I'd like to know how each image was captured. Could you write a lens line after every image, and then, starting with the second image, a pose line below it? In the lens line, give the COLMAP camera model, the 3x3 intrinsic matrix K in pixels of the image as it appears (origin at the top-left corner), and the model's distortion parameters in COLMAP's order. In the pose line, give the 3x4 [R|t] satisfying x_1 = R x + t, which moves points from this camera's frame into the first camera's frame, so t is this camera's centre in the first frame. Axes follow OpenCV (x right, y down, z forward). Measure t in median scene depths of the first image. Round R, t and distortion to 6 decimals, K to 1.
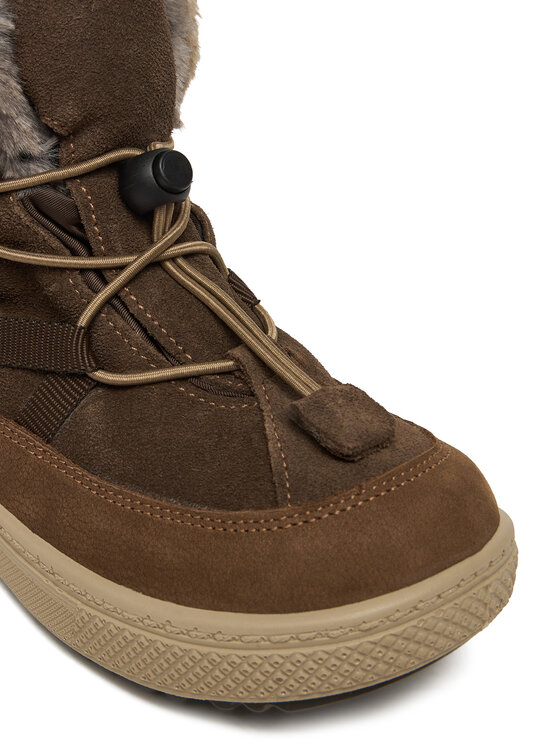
lens RADIAL K [[1404.0, 0, 280.0], [0, 1404.0, 373.0], [0, 0, 1]] dist [-0.032368, -0.170653]
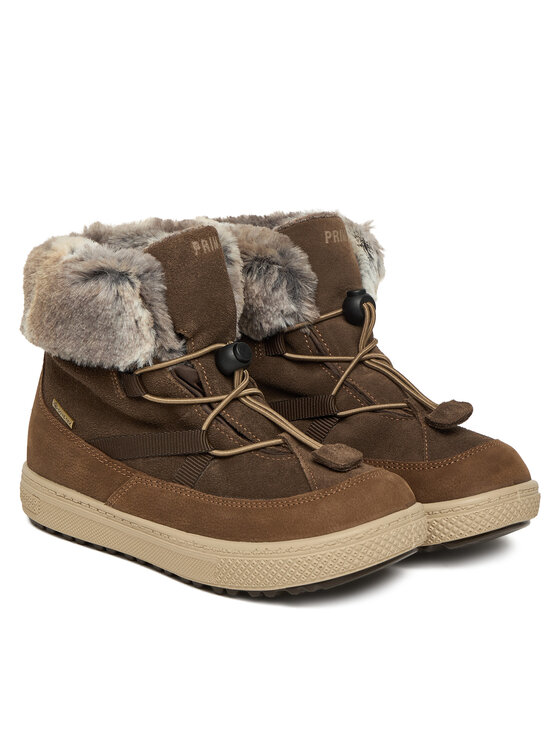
lens RADIAL K [[1596.6, 0, 280.0], [0, 1596.6, 373.0], [0, 0, 1]] dist [-0.780890, 0.002441]
pose [[0.995582, -0.079035, 0.050689, -0.142665], [0.087767, 0.975168, -0.203334, 0.364334], [-0.033360, 0.206884, 0.977797, -1.272387]]
